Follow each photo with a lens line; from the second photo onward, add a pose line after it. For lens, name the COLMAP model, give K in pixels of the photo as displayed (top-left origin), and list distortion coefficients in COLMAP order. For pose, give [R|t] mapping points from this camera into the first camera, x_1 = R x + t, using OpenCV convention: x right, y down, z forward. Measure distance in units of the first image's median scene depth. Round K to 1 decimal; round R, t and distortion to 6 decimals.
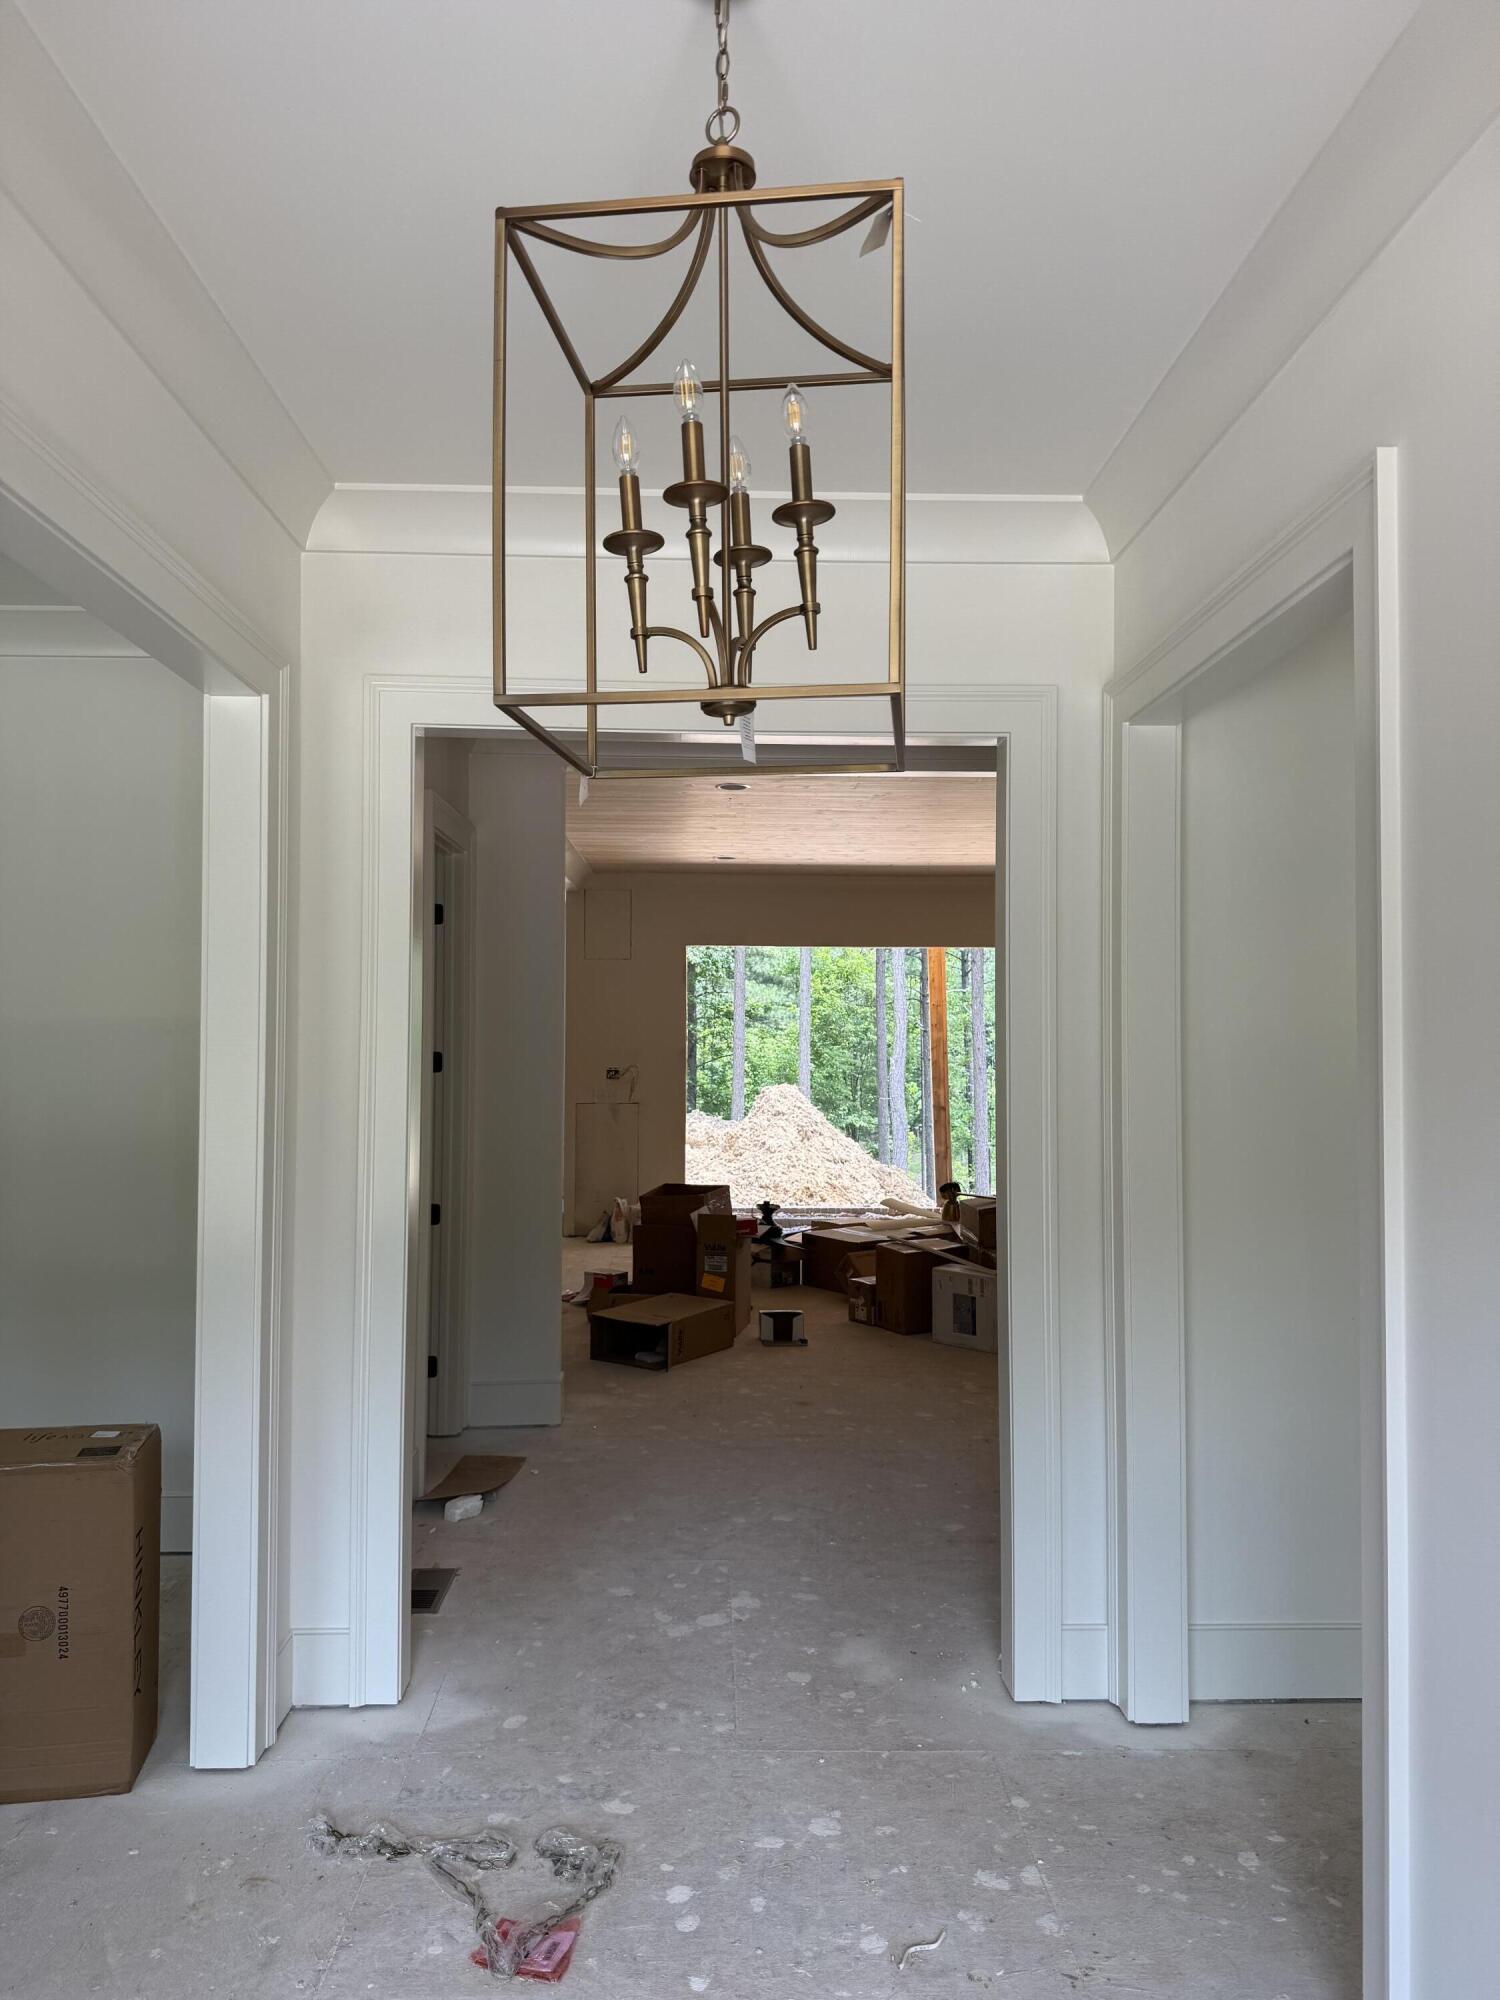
lens RADIAL K [[1399.6, 0, 750.3], [0, 1399.6, 1000.5], [0, 0, 1]] dist [-0.000542, -0.000197]
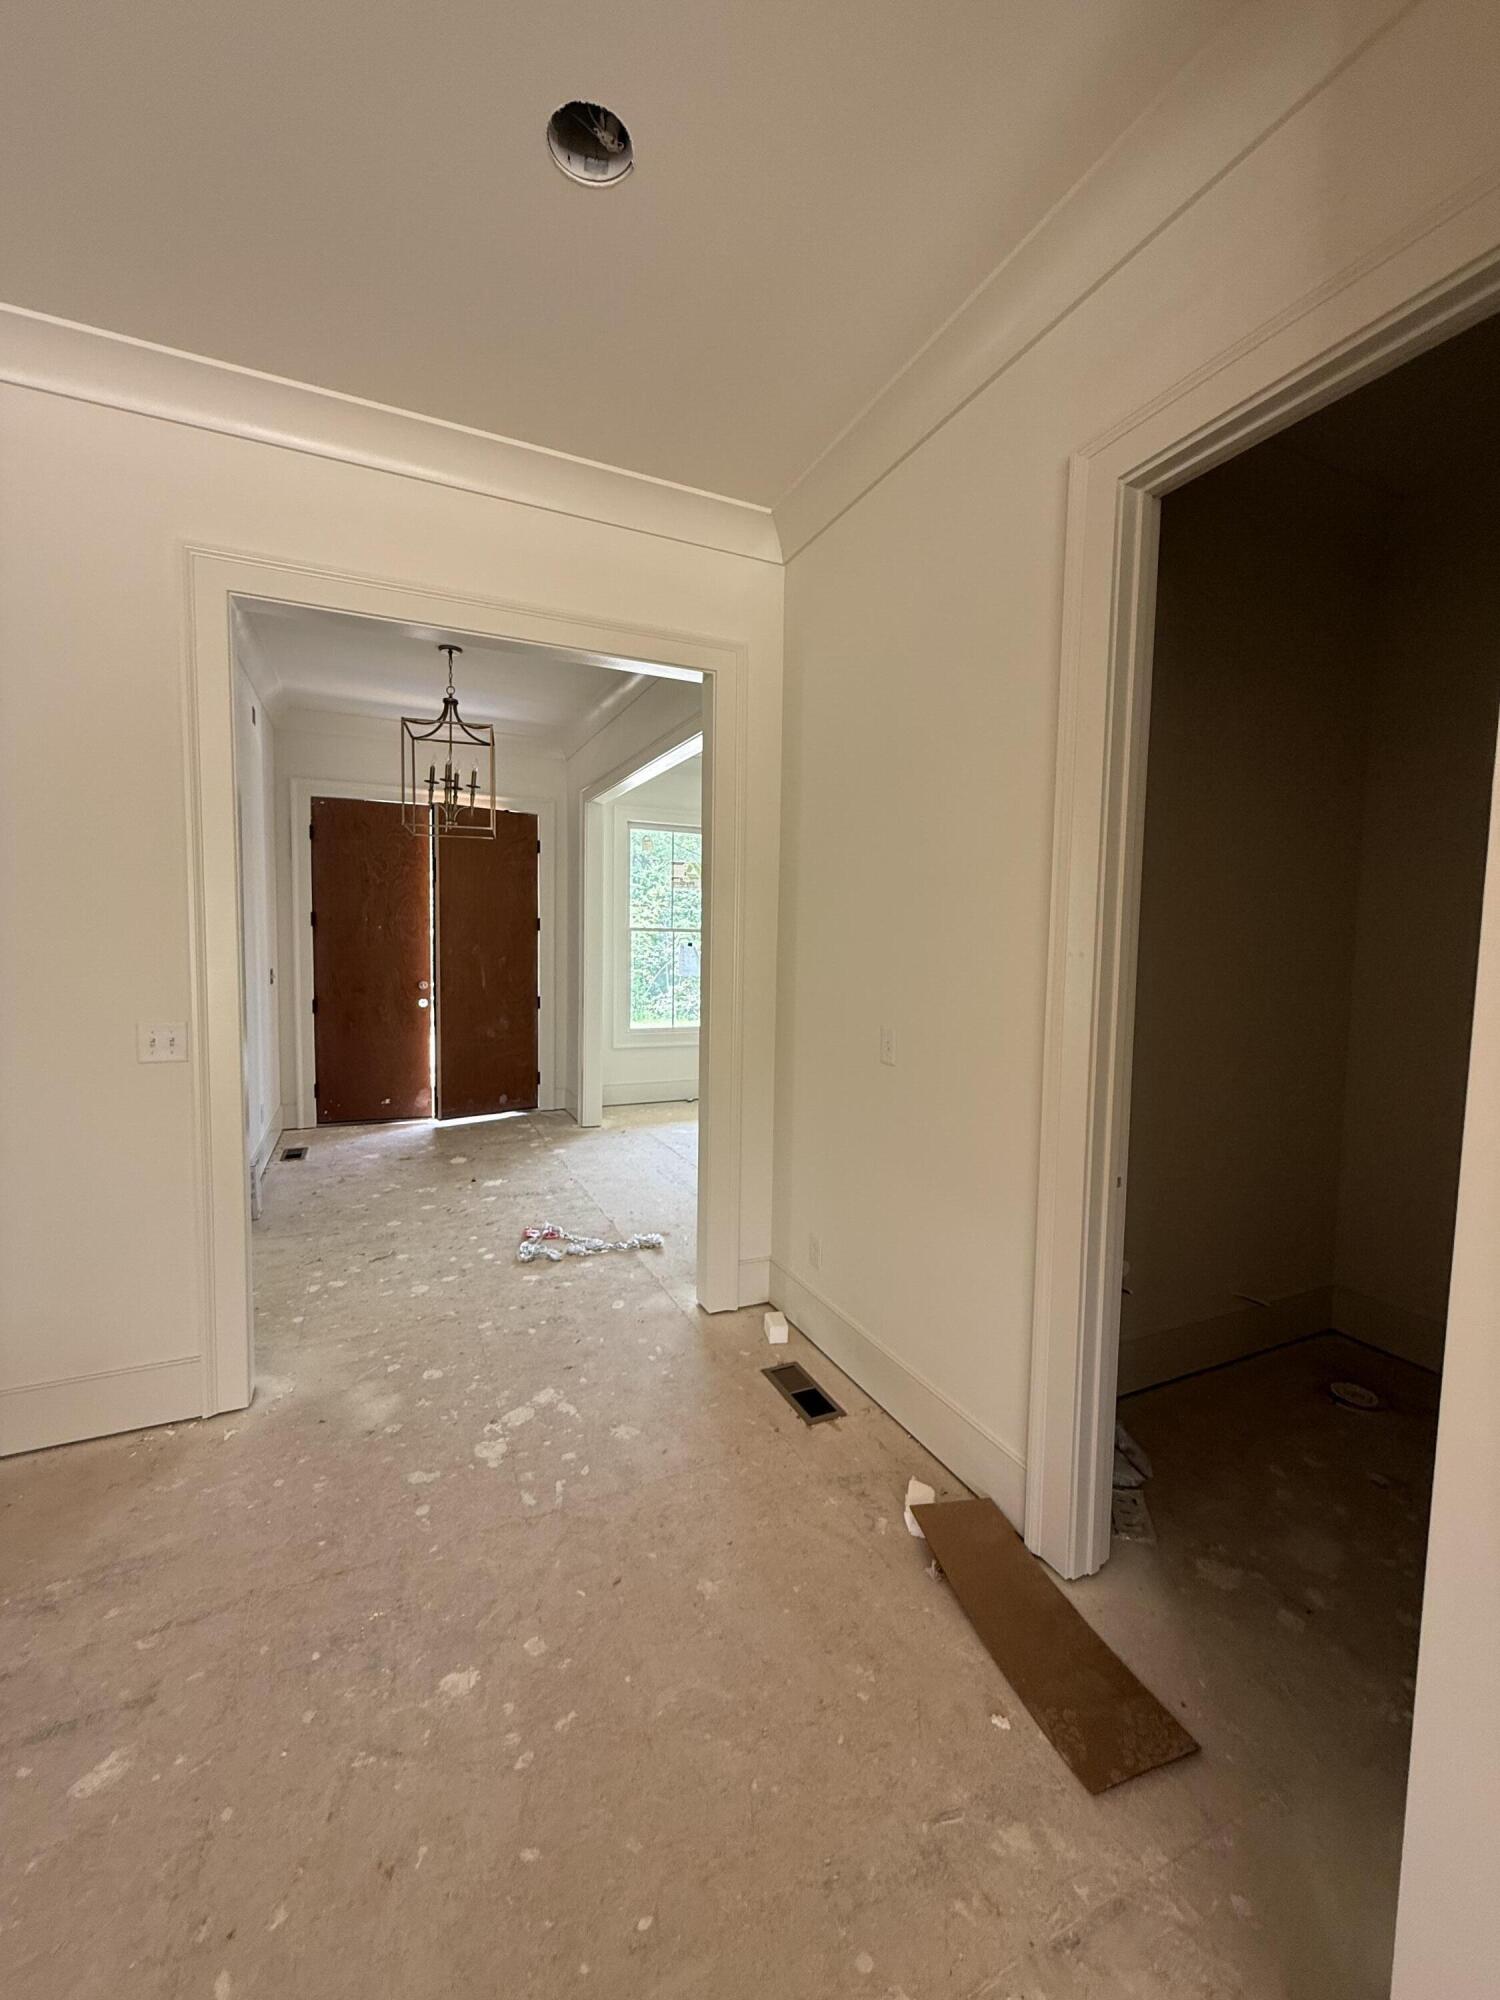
lens RADIAL K [[800.0, 0, 749.7], [0, 800.0, 994.5], [0, 0, 1]] dist [-0.001058, 0.000256]
pose [[-0.919090, 0.017431, -0.393662, 0.047796], [-0.002434, 0.998751, 0.049907, 0.092543], [0.394041, 0.046827, -0.917899, 1.680855]]
